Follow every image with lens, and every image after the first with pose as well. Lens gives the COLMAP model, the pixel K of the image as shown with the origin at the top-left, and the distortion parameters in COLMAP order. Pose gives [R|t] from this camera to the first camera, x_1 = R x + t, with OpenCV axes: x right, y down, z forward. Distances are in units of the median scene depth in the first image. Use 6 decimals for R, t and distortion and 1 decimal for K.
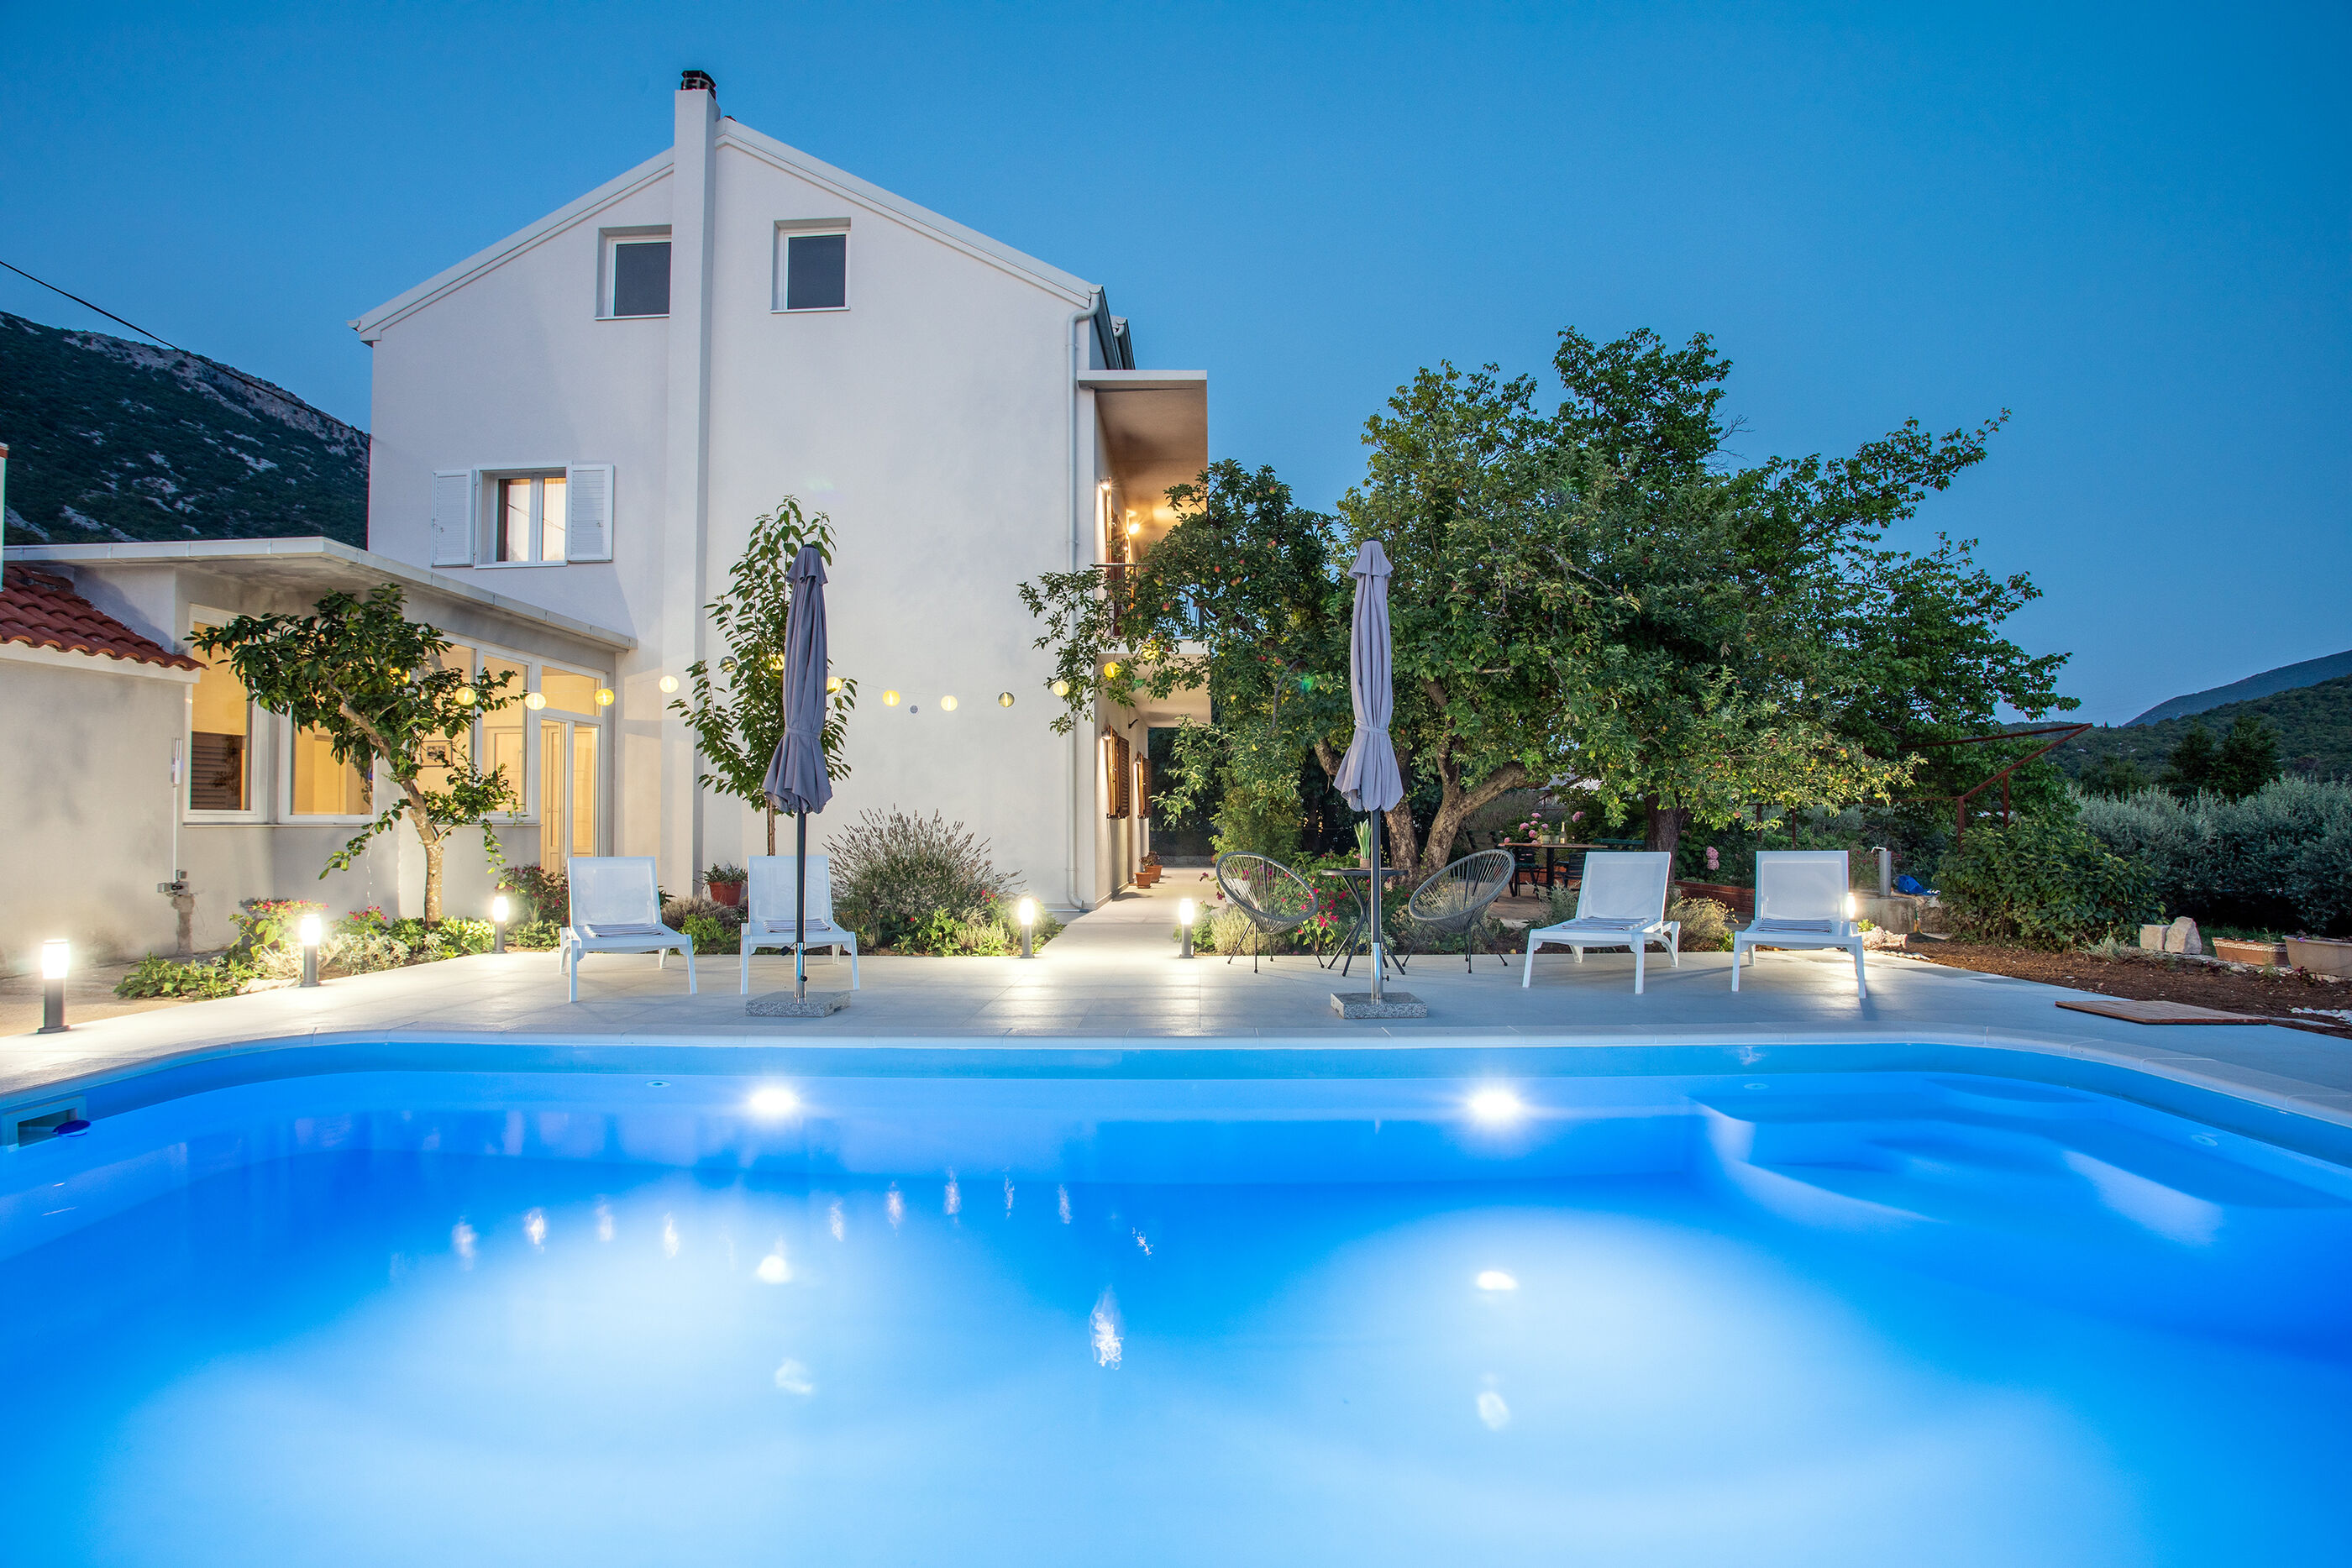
lens RADIAL K [[1177.8, 0, 1166.7], [0, 1177.8, 787.8], [0, 0, 1]] dist [-0.072999, 0.035615]
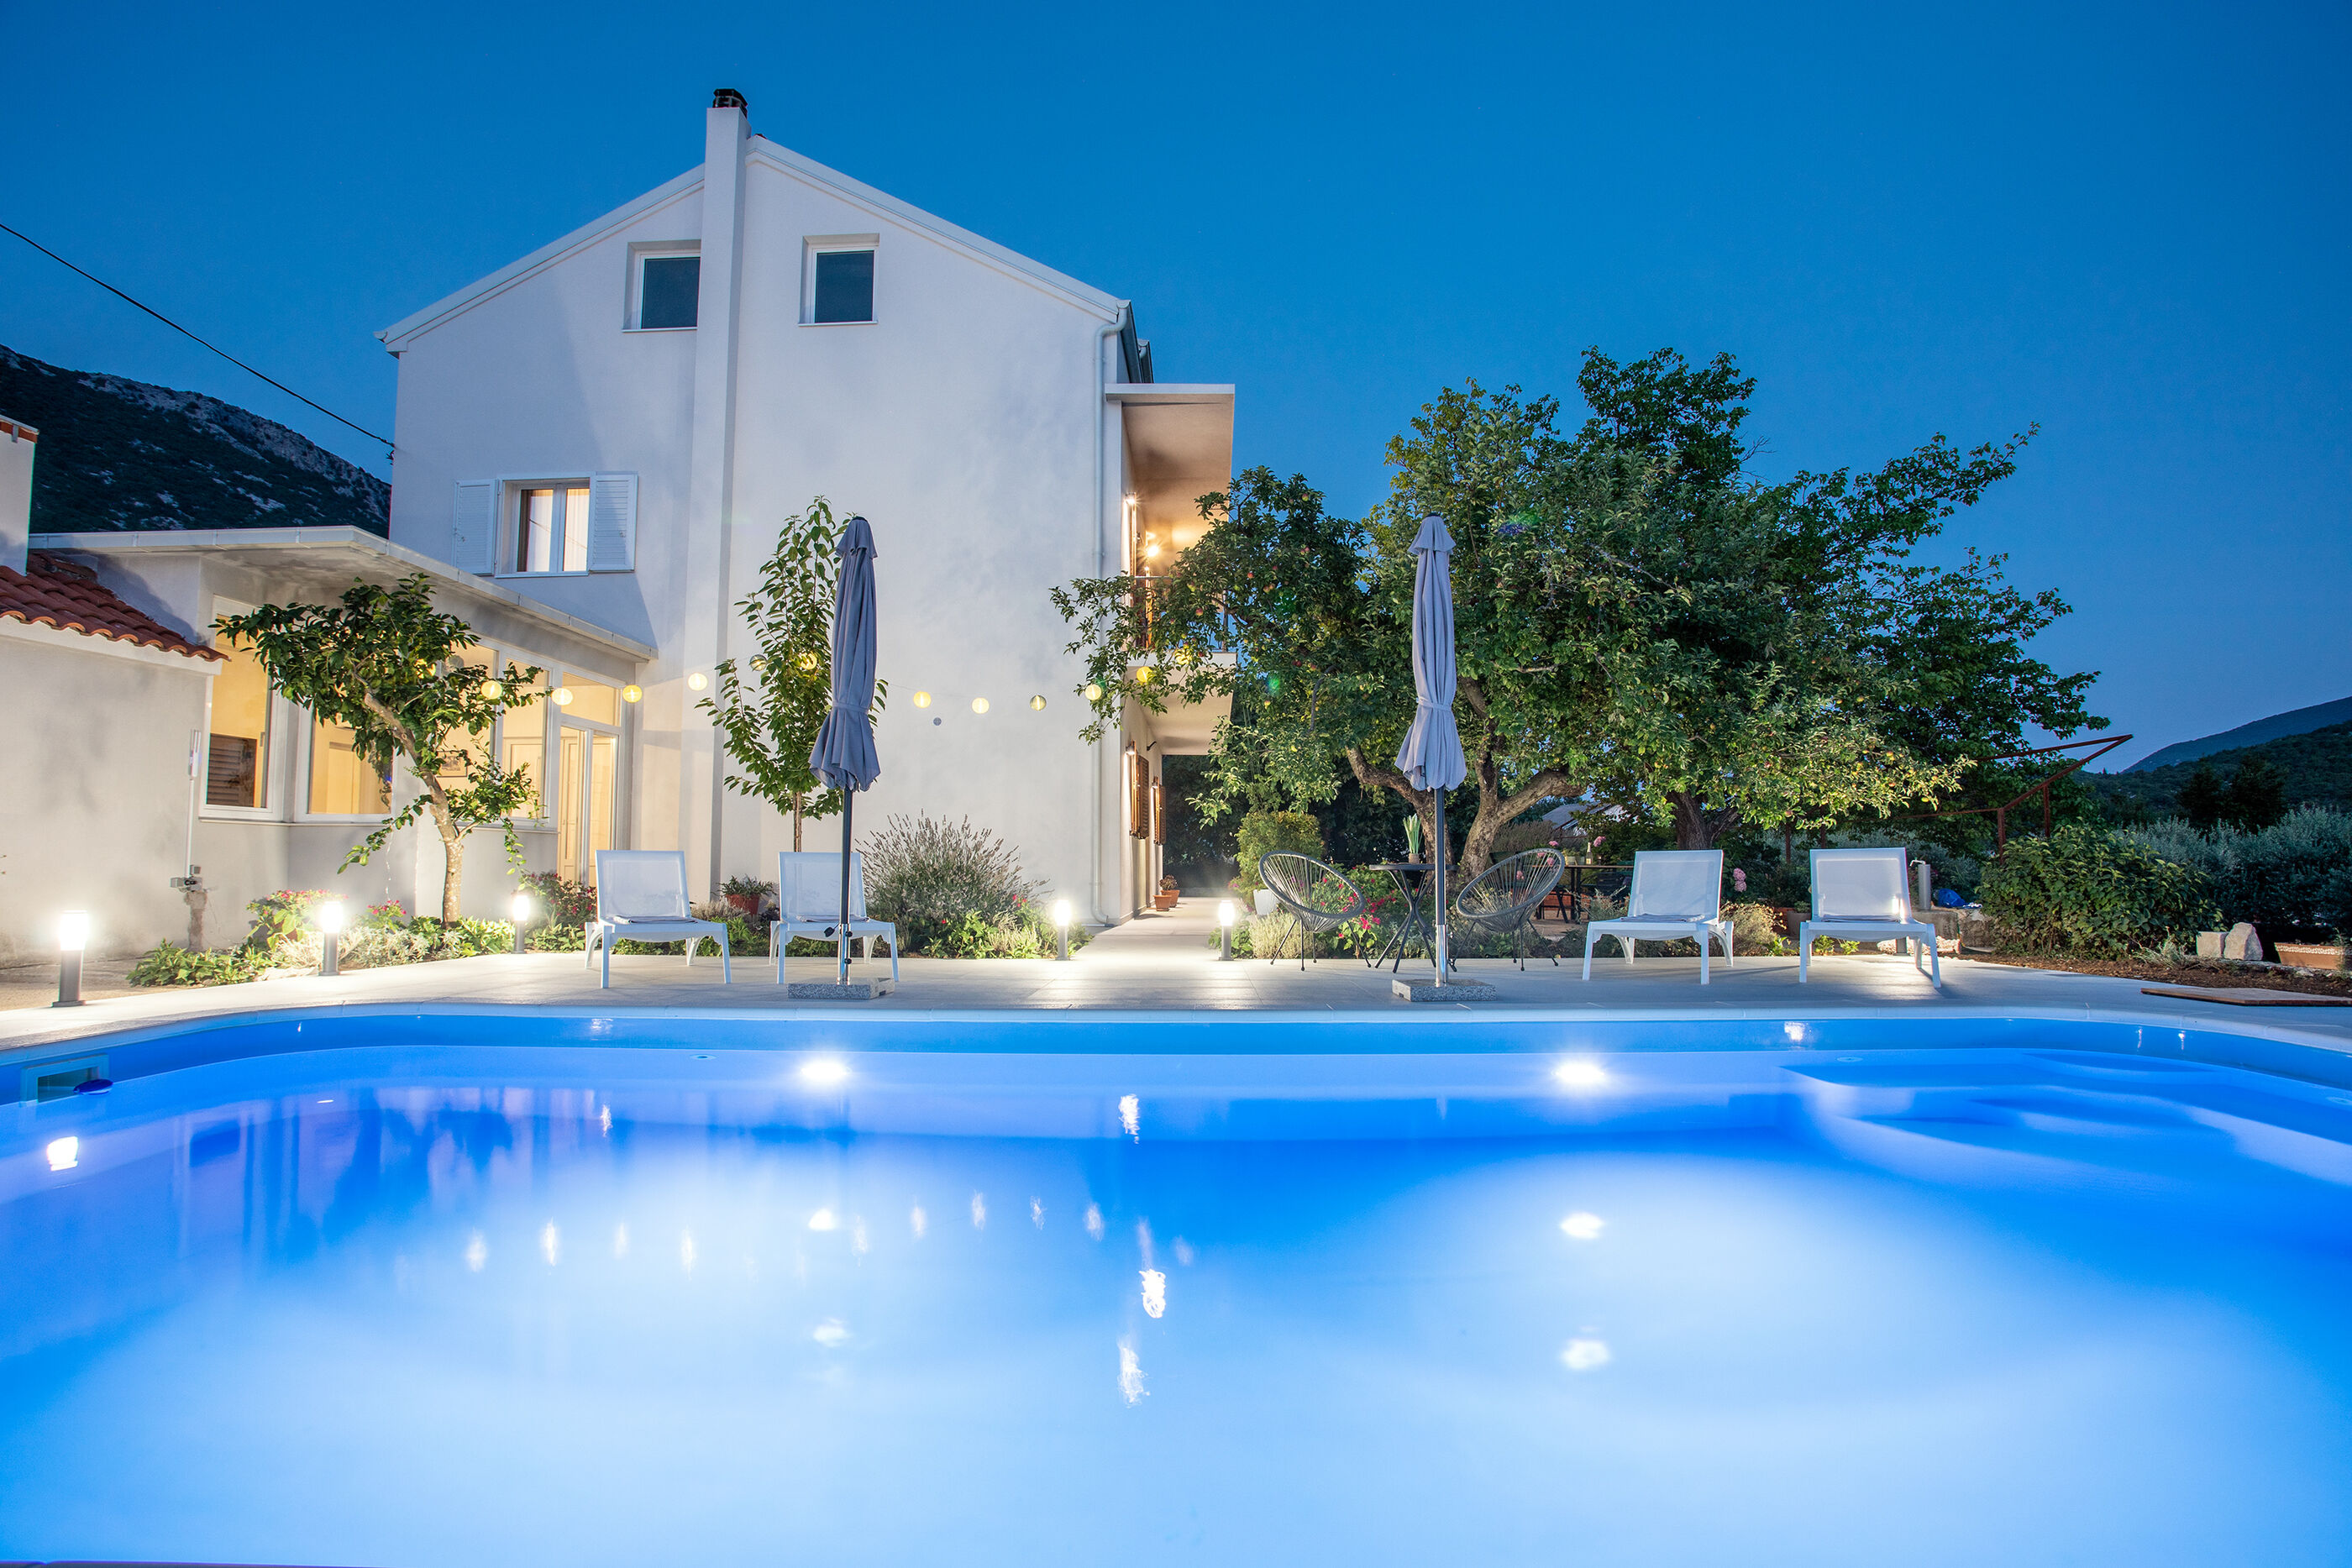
lens RADIAL K [[1177.8, 0, 1166.7], [0, 1177.8, 787.8], [0, 0, 1]] dist [-0.072999, 0.035615]
pose [[0.999988, 0.004237, 0.002432, -0.031613], [-0.004135, 0.999177, -0.040352, 0.036430], [-0.002601, 0.040342, 0.999183, 0.017926]]
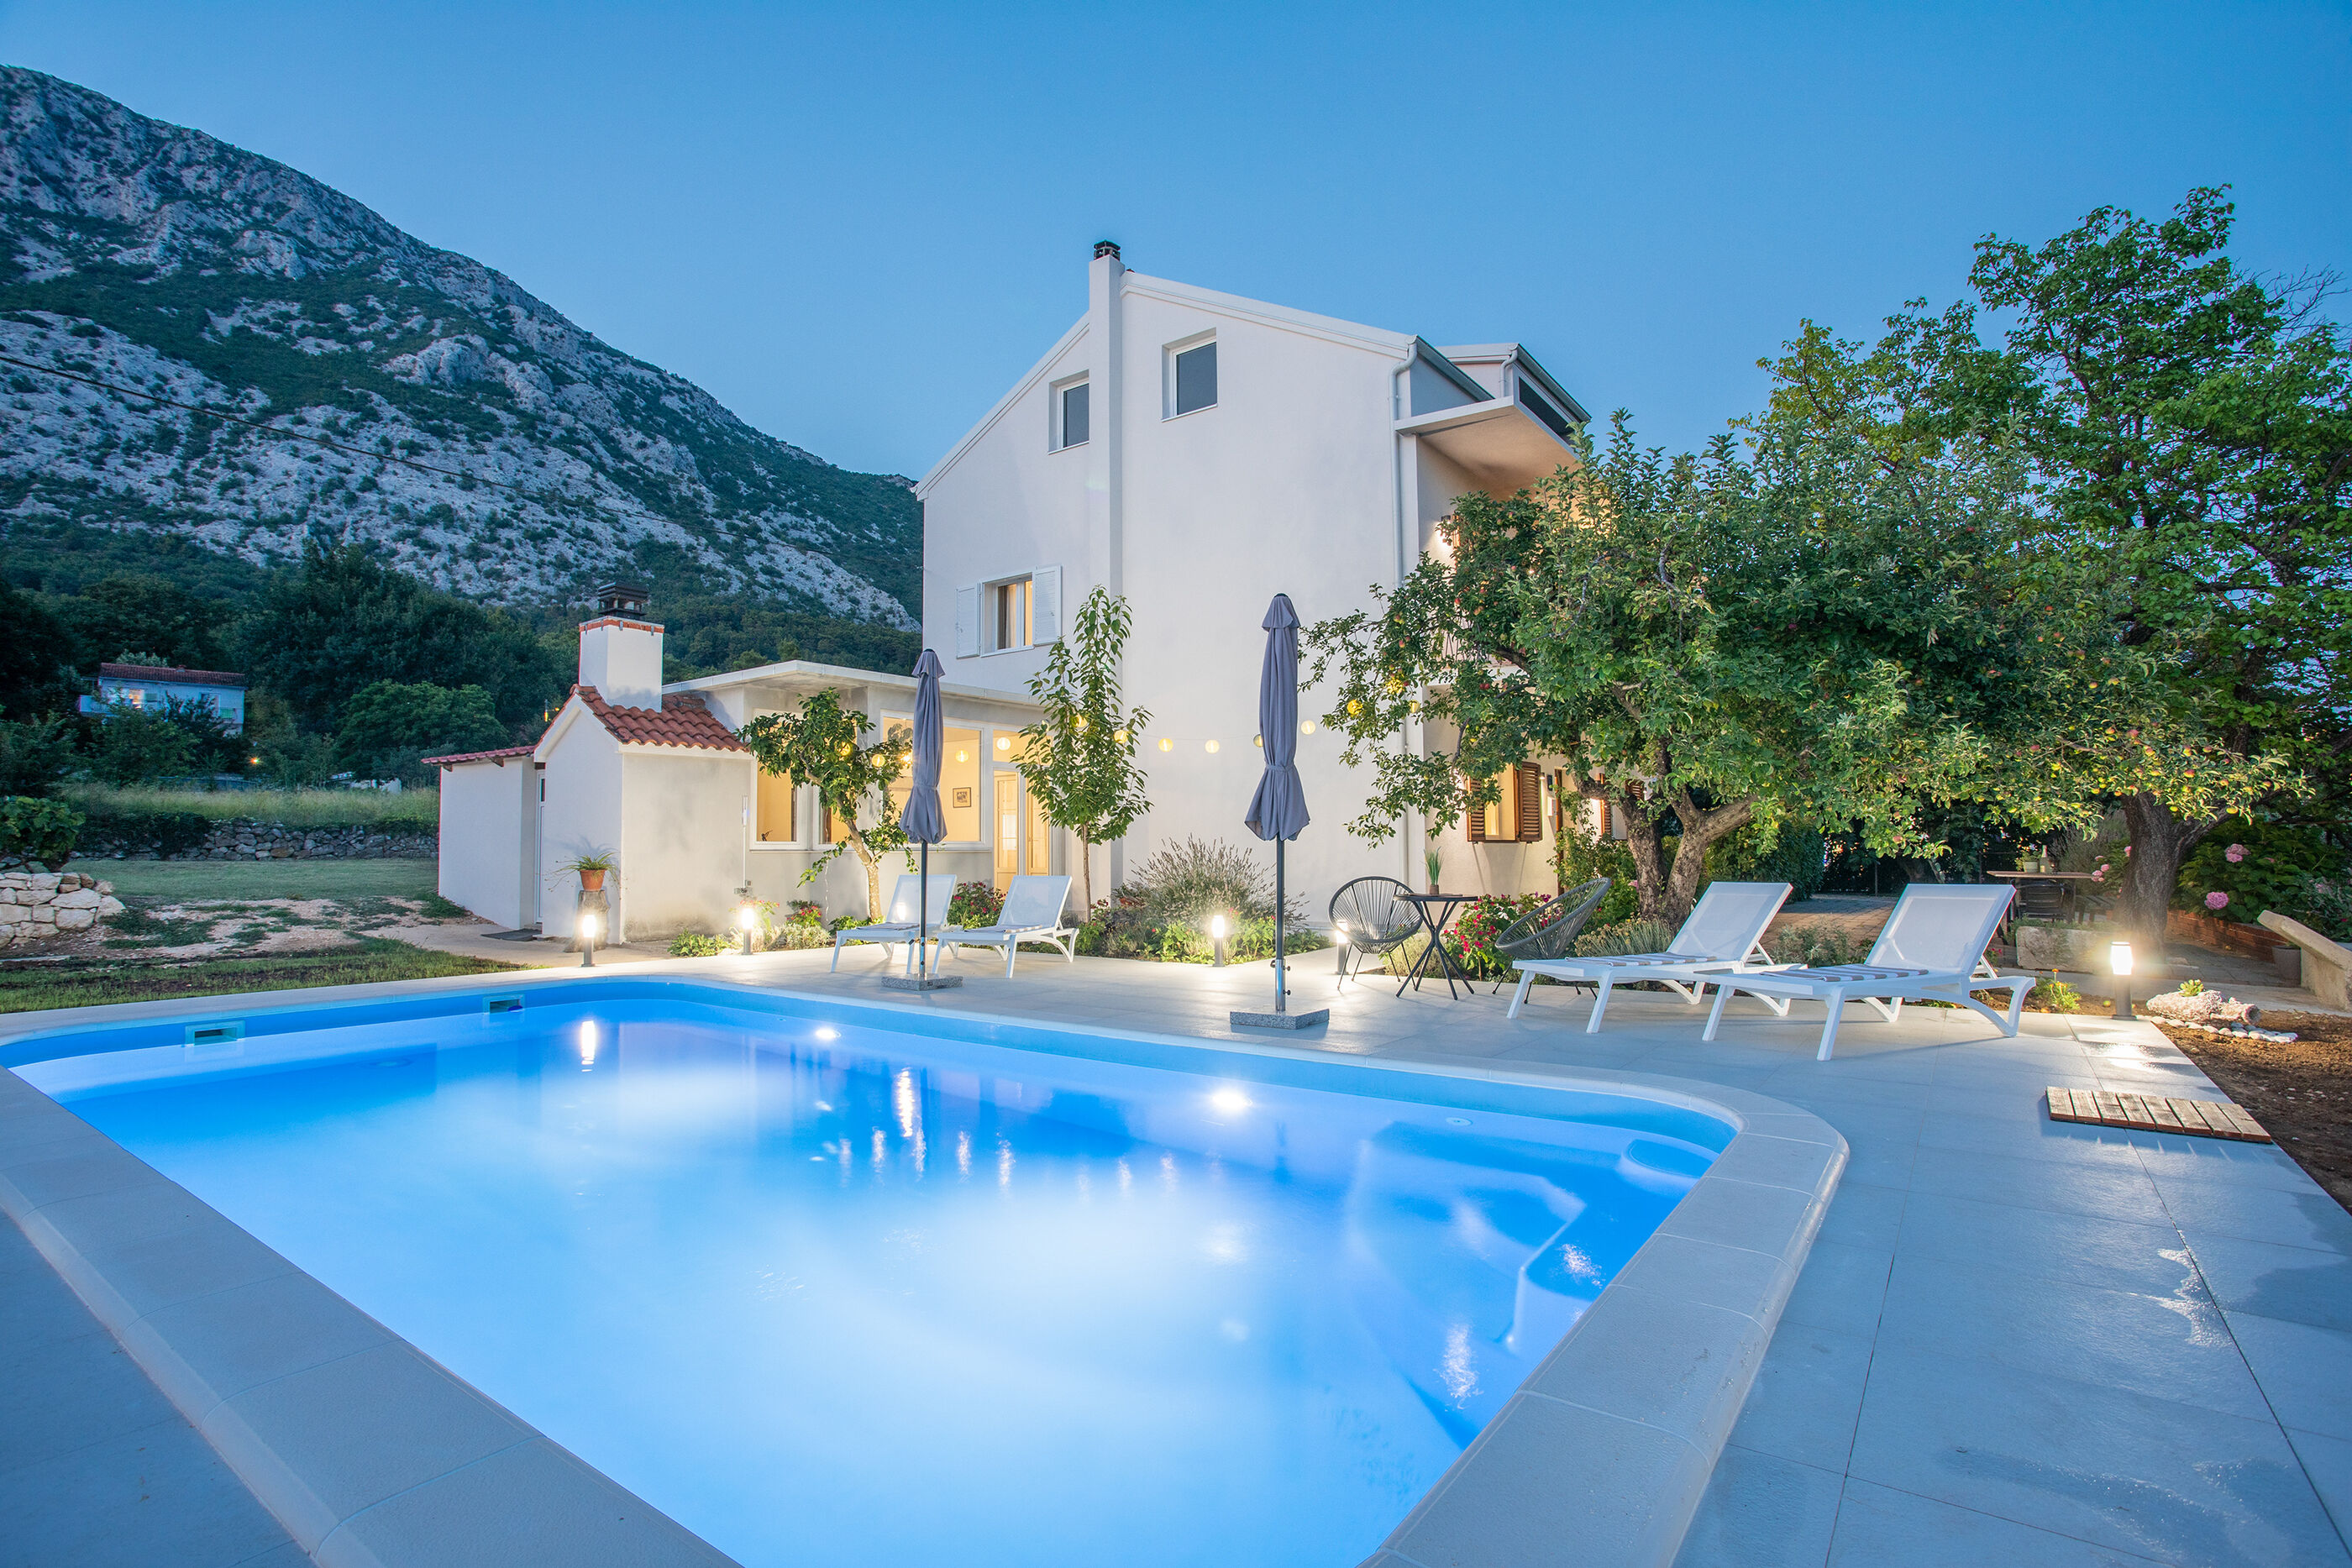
lens RADIAL K [[1176.6, 0, 1132.3], [0, 1176.6, 789.0], [0, 0, 1]] dist [-0.072885, 0.035726]
pose [[0.807773, -0.029574, -0.588752, 0.443661], [0.018581, 0.999522, -0.024715, -0.002678], [0.589201, 0.009025, 0.807936, 0.010425]]
